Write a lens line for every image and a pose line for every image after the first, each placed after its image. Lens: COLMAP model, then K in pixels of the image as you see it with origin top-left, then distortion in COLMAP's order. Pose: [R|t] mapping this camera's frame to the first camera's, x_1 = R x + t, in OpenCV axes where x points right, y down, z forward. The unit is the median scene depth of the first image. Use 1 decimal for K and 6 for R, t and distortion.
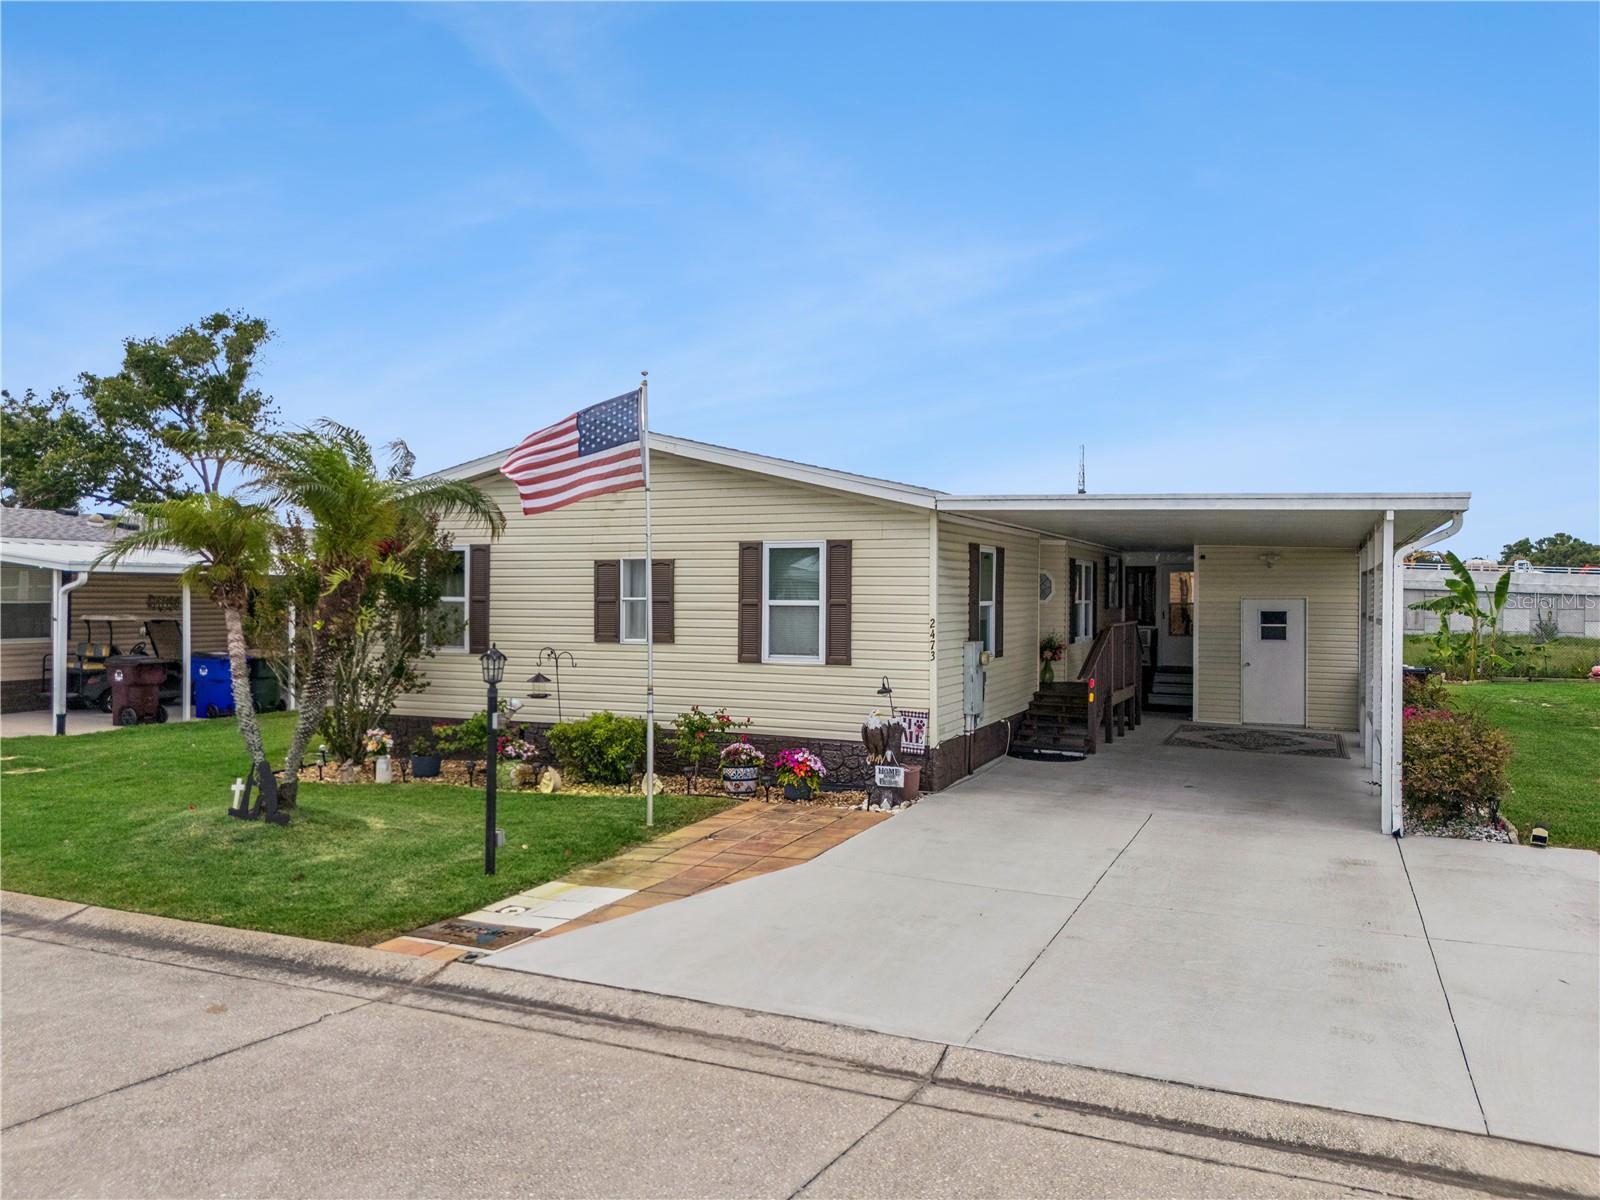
lens RADIAL K [[1174.7, 0, 798.4], [0, 1174.7, 605.9], [0, 0, 1]] dist [0.062116, -0.054698]
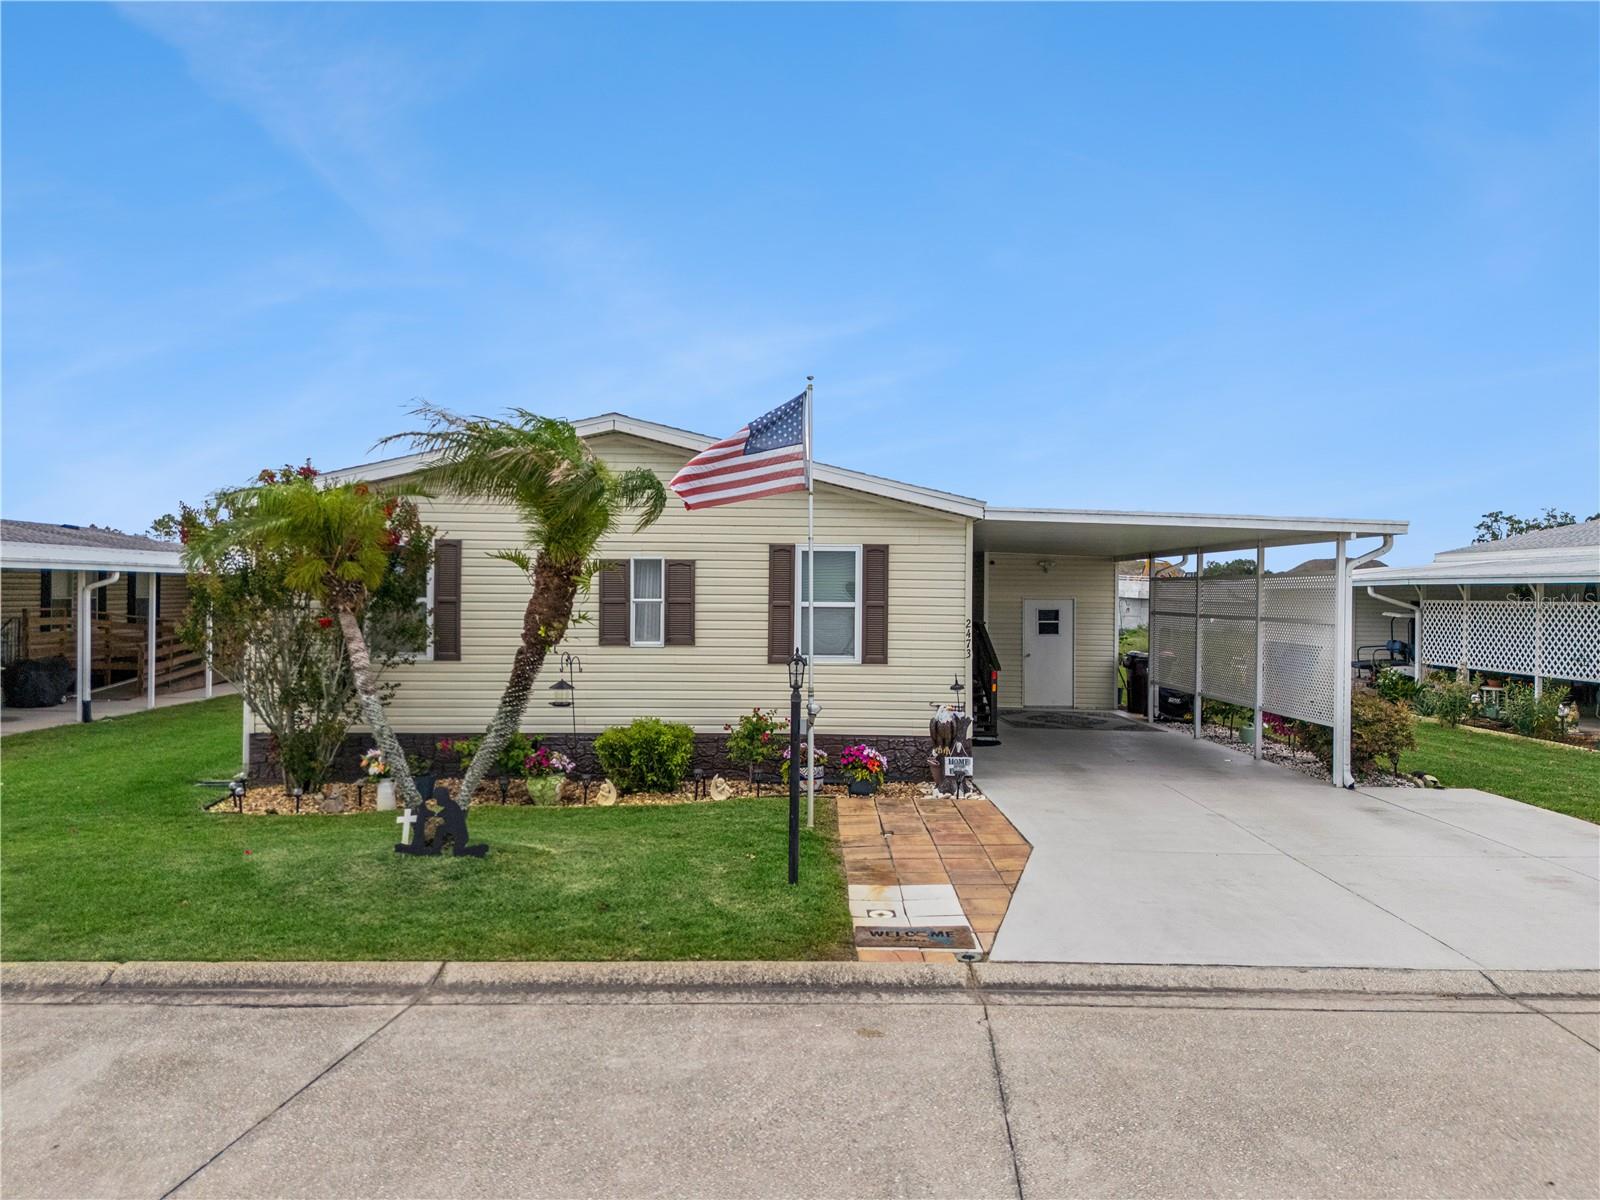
lens RADIAL K [[1174.7, 0, 796.9], [0, 1174.7, 599.2], [0, 0, 1]] dist [0.062116, -0.054698]
pose [[0.907586, 0.001165, 0.419865, -0.577920], [-0.000139, 0.999997, -0.002475, -0.005788], [-0.419867, 0.002188, 0.907583, 0.096624]]
